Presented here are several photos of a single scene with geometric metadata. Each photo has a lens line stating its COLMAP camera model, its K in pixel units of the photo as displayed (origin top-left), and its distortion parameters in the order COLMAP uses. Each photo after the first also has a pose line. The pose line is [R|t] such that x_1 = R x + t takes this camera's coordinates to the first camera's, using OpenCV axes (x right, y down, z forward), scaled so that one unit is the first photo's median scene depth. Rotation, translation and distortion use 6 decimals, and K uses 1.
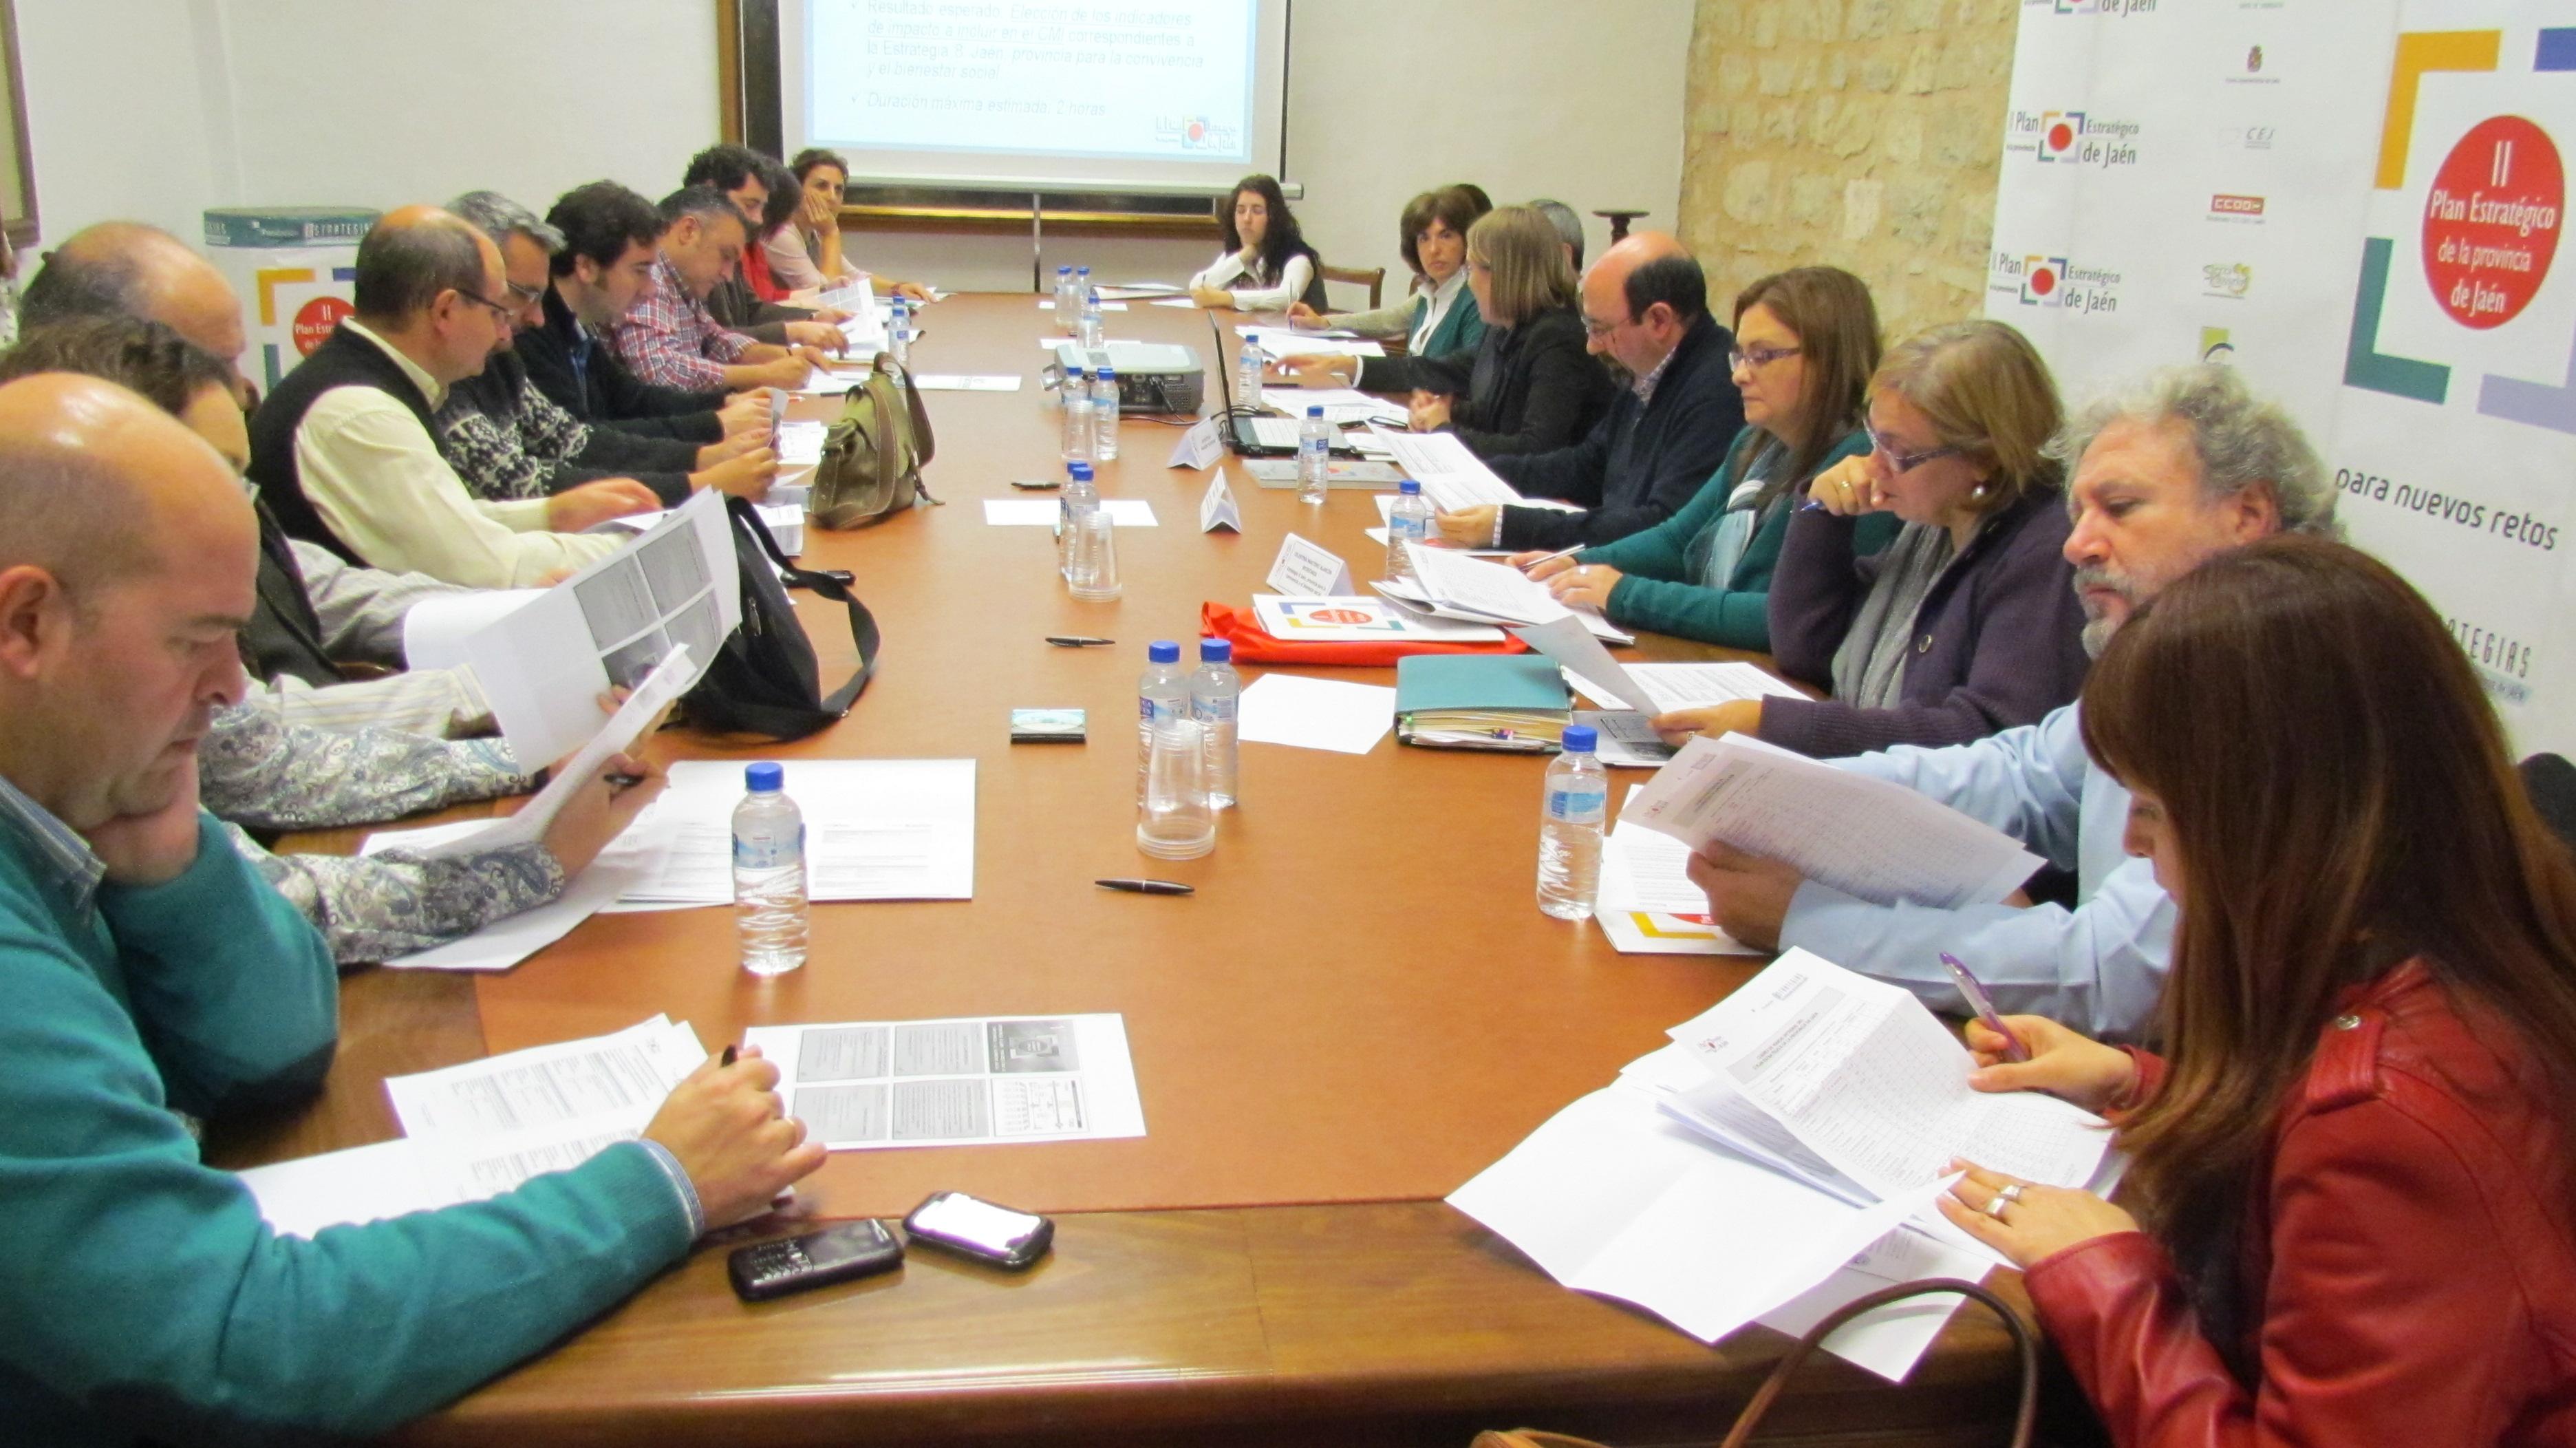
lens RADIAL K [[2034.0, 0, 1285.9], [0, 2034.0, 722.0], [0, 0, 1]] dist [-0.005968, -0.001185]
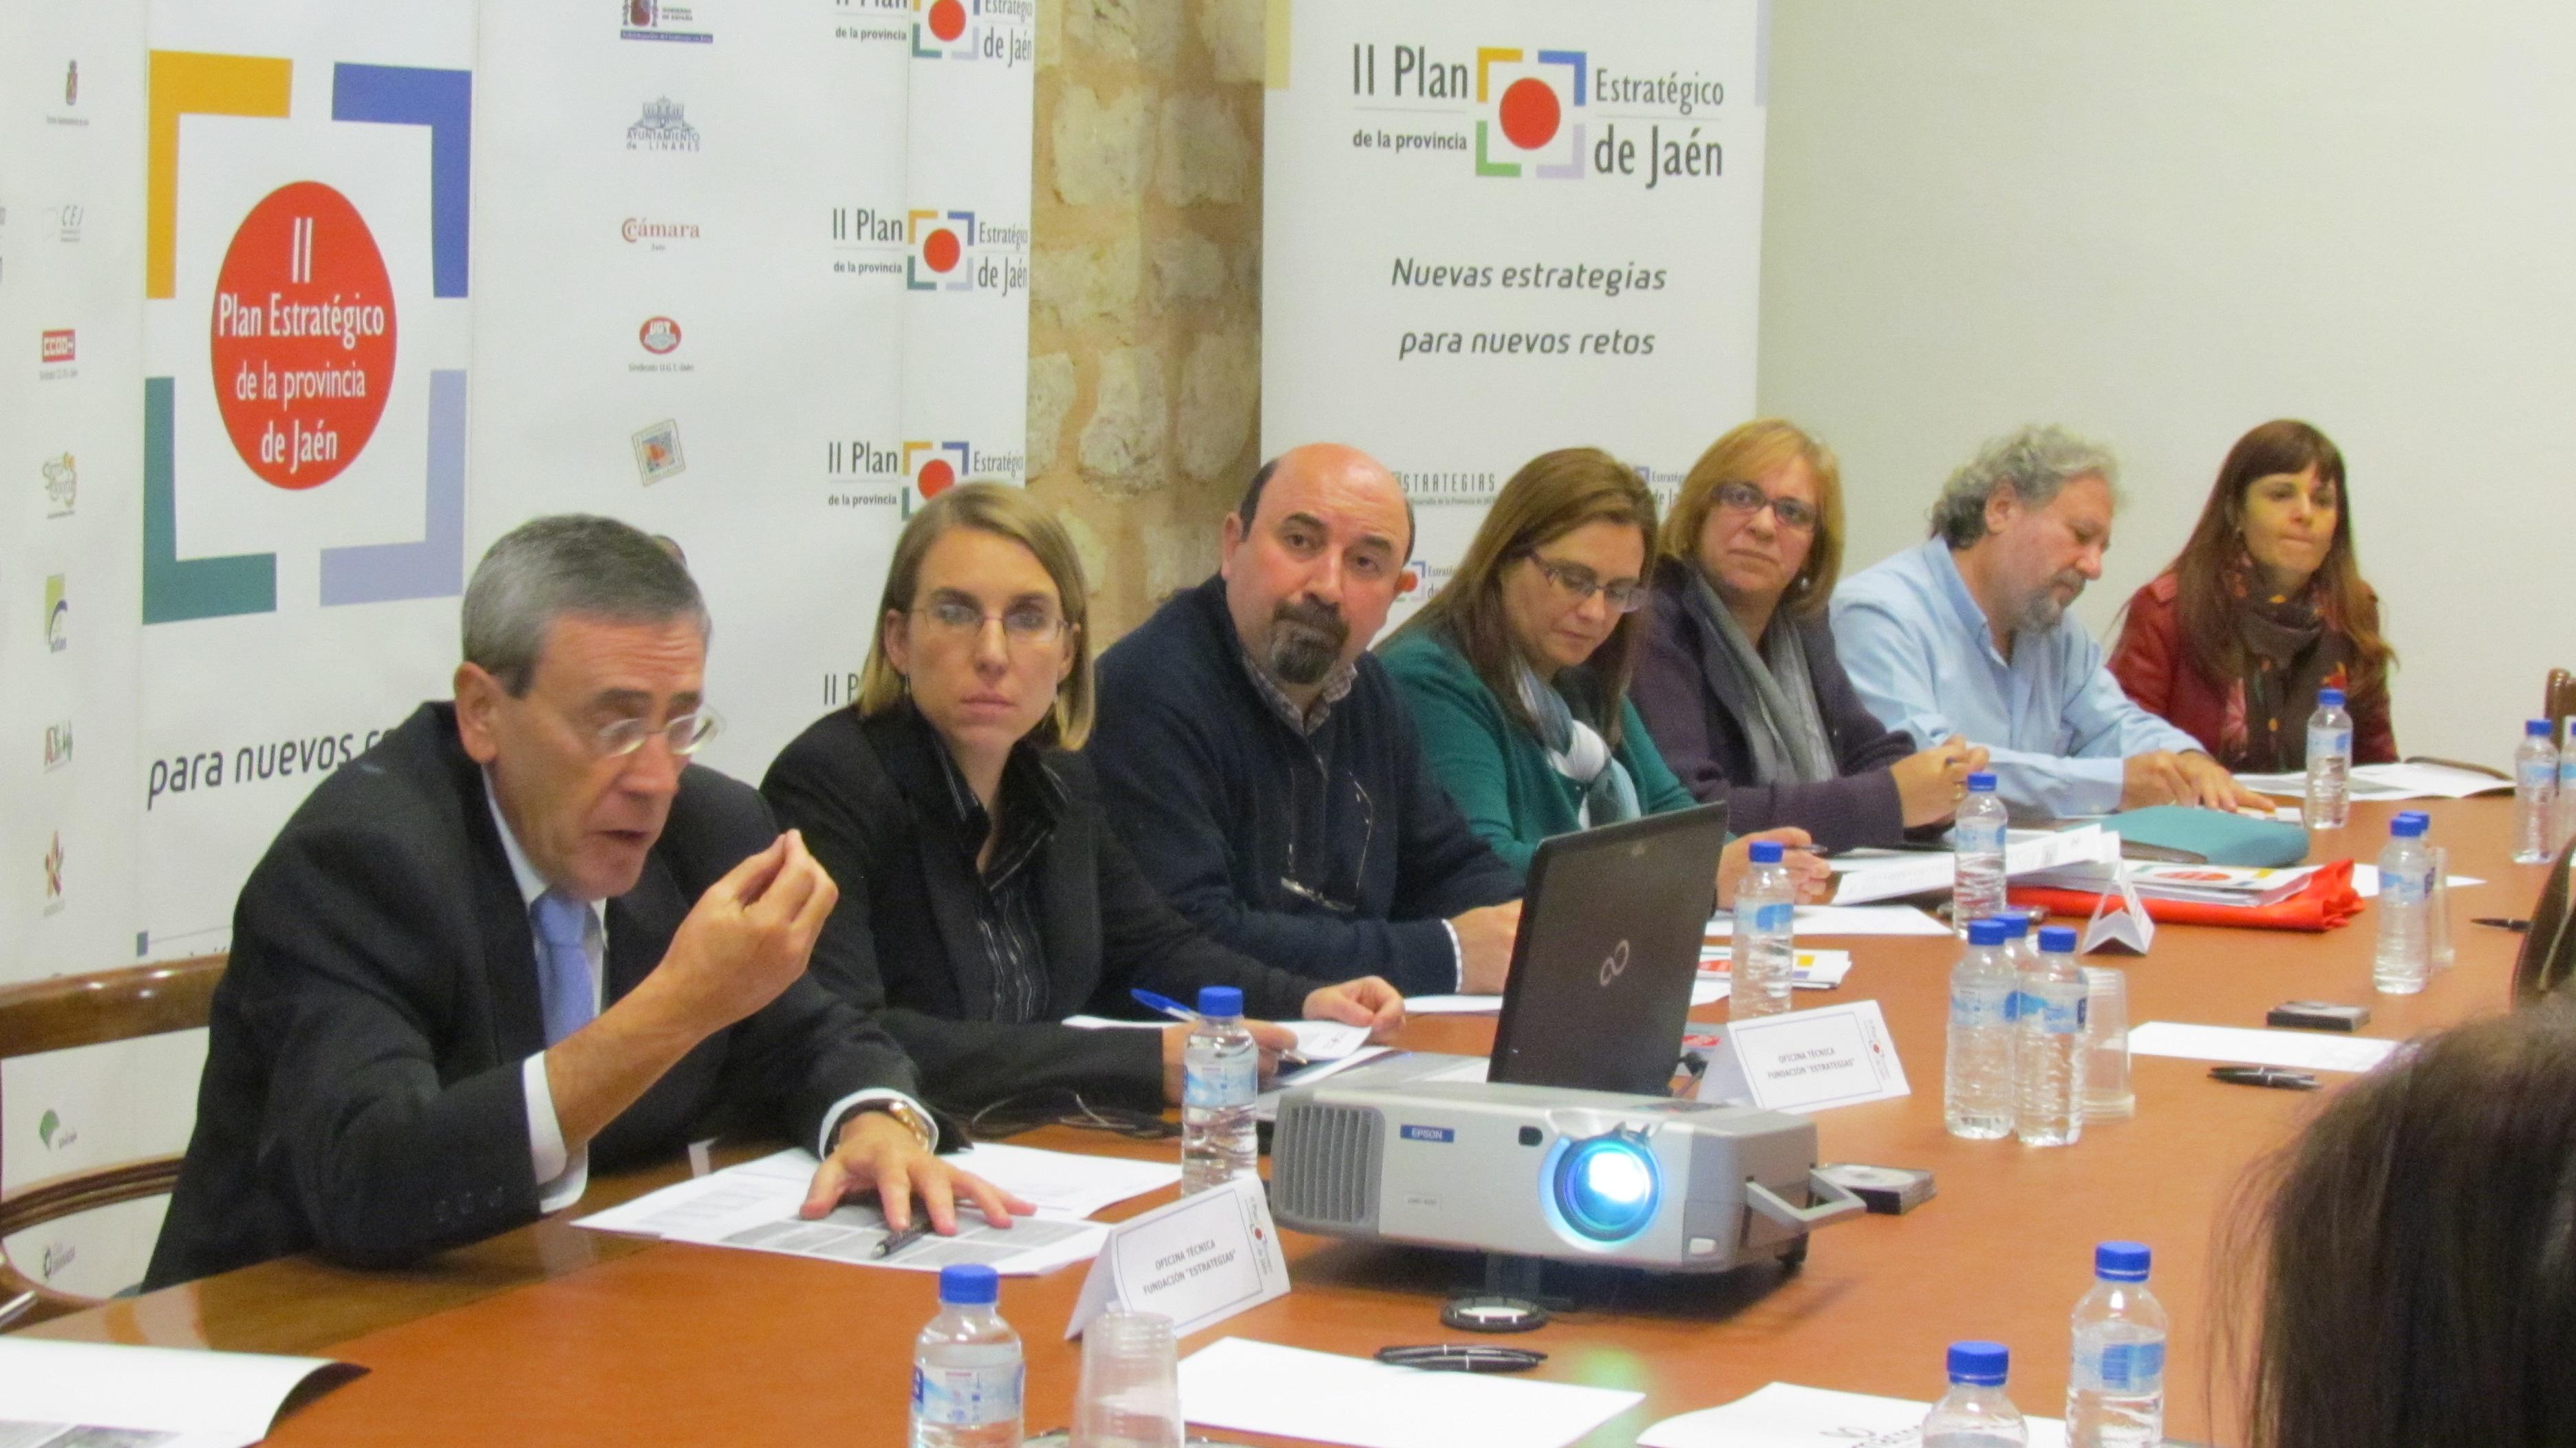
lens RADIAL K [[5066.9, 0, 1287.8], [0, 5066.9, 723.0], [0, 0, 1]] dist [-0.069074, 0.000000]
pose [[-0.829623, -0.108923, 0.547596, -0.599444], [0.111009, 0.929024, 0.352976, -0.670926], [-0.547177, 0.353625, -0.758648, 2.103731]]
